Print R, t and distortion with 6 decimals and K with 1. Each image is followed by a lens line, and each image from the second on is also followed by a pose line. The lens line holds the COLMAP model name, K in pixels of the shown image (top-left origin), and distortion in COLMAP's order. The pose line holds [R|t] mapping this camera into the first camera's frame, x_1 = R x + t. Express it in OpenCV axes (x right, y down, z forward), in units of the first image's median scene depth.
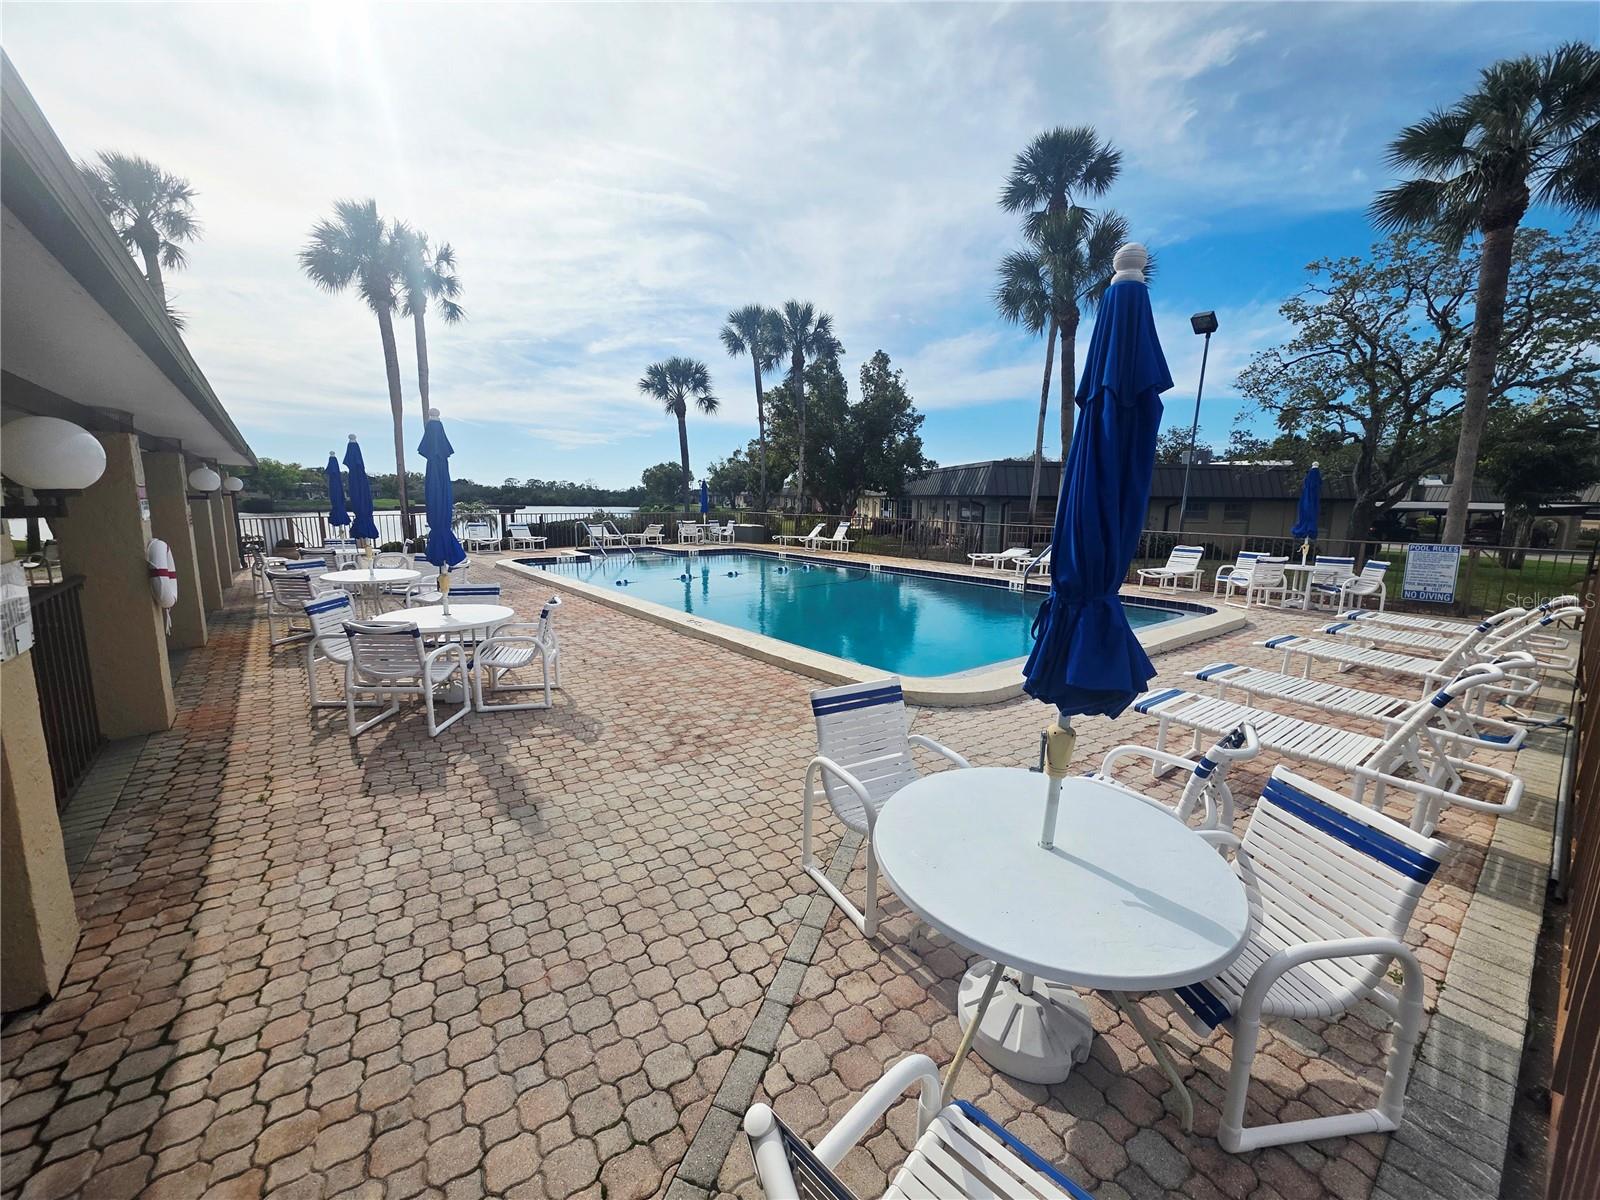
lens RADIAL K [[636.7, 0, 792.2], [0, 636.7, 595.7], [0, 0, 1]] dist [0.001360, 0.000255]
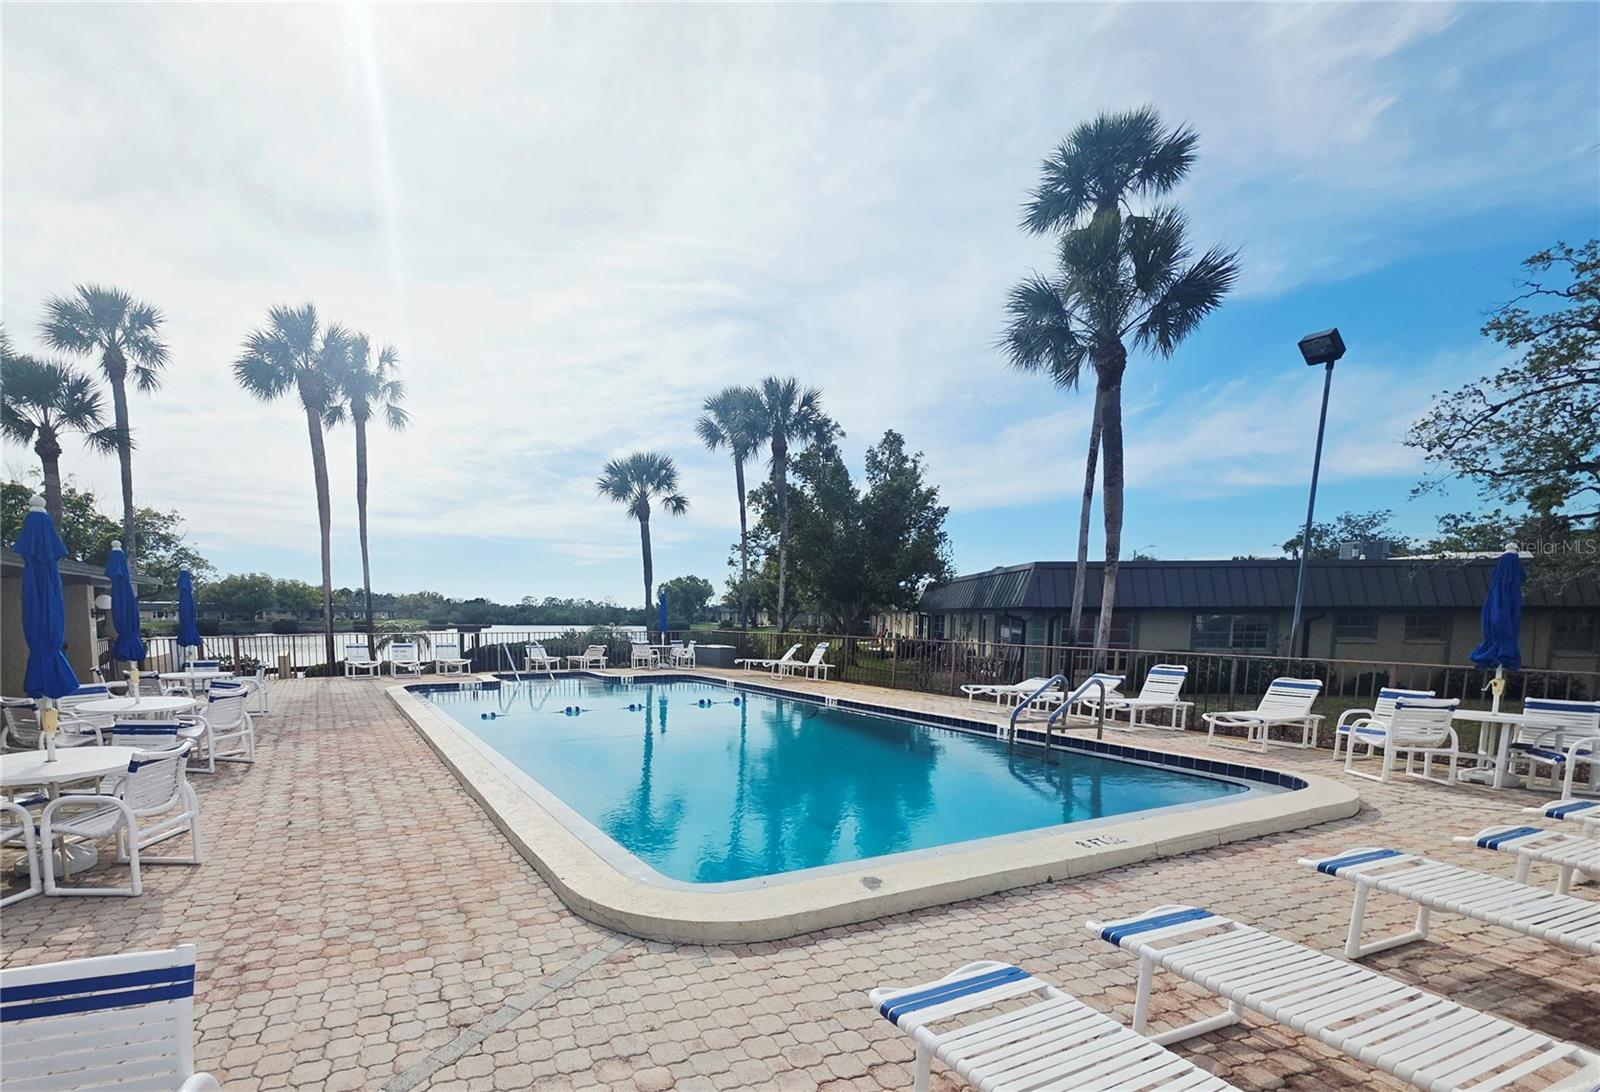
lens RADIAL K [[670.9, 0, 799.8], [0, 670.9, 691.7], [0, 0, 1]] dist [0.001568, -0.000509]
pose [[0.974906, 0.016278, -0.222022, 0.232388], [-0.025440, 0.998936, -0.038471, -0.020965], [0.221159, 0.043154, 0.974283, 0.174219]]
